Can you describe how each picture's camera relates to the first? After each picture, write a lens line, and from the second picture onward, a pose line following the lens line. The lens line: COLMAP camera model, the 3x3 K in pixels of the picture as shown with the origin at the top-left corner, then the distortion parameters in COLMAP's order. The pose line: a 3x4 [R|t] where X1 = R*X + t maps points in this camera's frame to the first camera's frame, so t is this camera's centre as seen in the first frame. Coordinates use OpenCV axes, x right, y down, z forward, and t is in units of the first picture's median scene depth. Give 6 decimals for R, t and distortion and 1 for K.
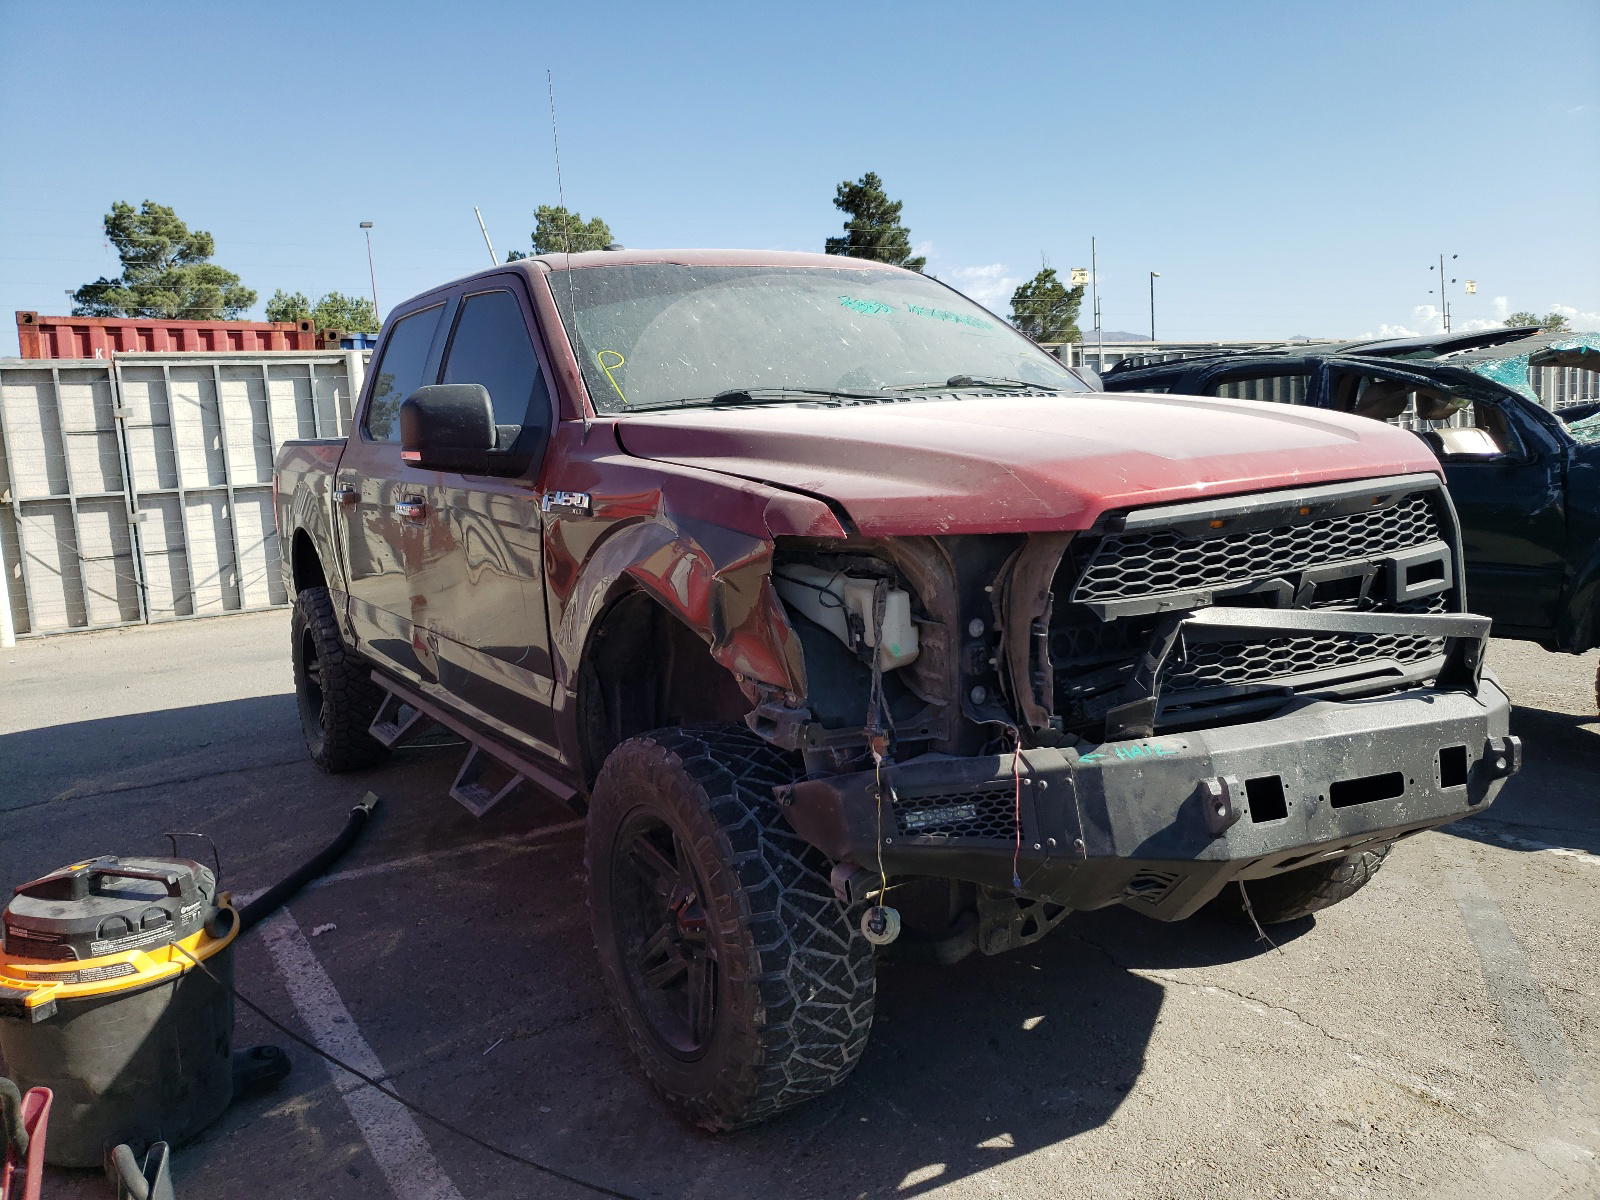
lens RADIAL K [[1259.7, 0, 800.0], [0, 1259.7, 600.0], [0, 0, 1]] dist [-0.001328, 0.001335]
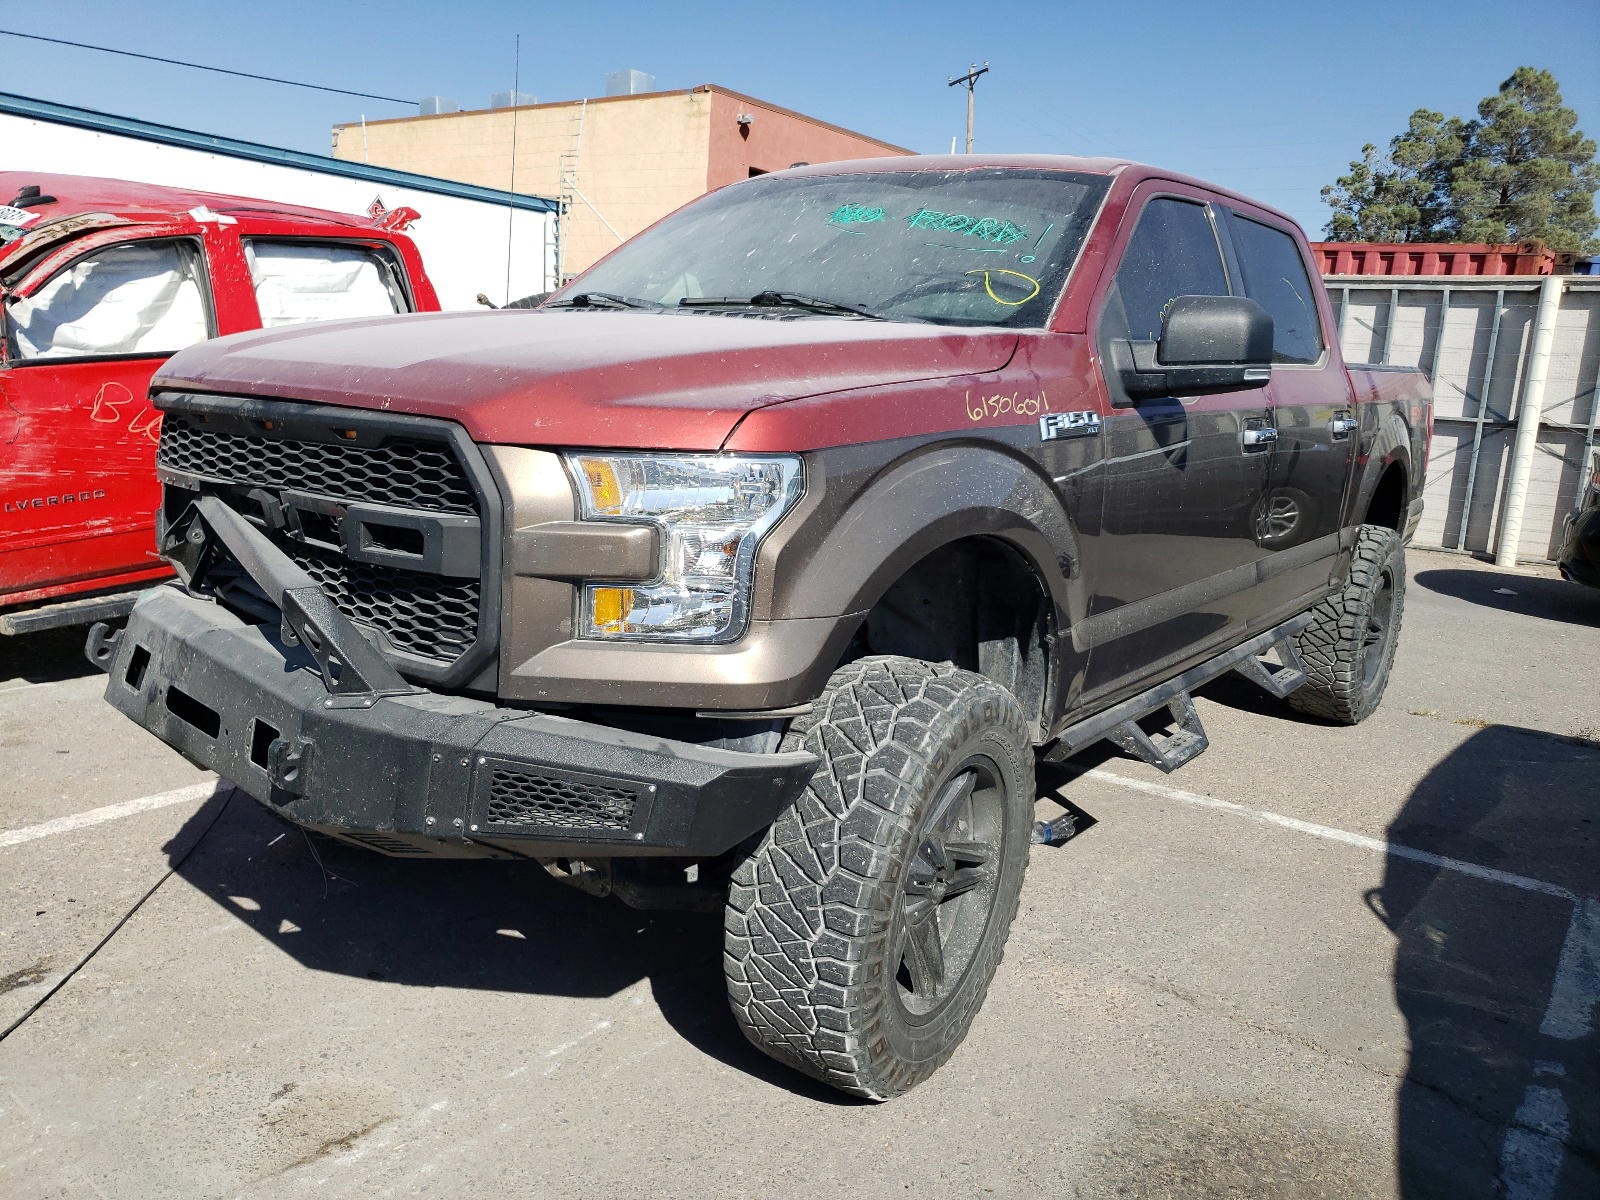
lens RADIAL K [[1240.3, 0, 832.6], [0, 1240.3, 619.4], [0, 0, 1]] dist [0.000688, 0.001460]
pose [[0.355367, 0.258860, -0.898168, 0.318480], [-0.193888, 0.960403, 0.200084, -0.045430], [0.914397, 0.103041, 0.391485, 0.234830]]
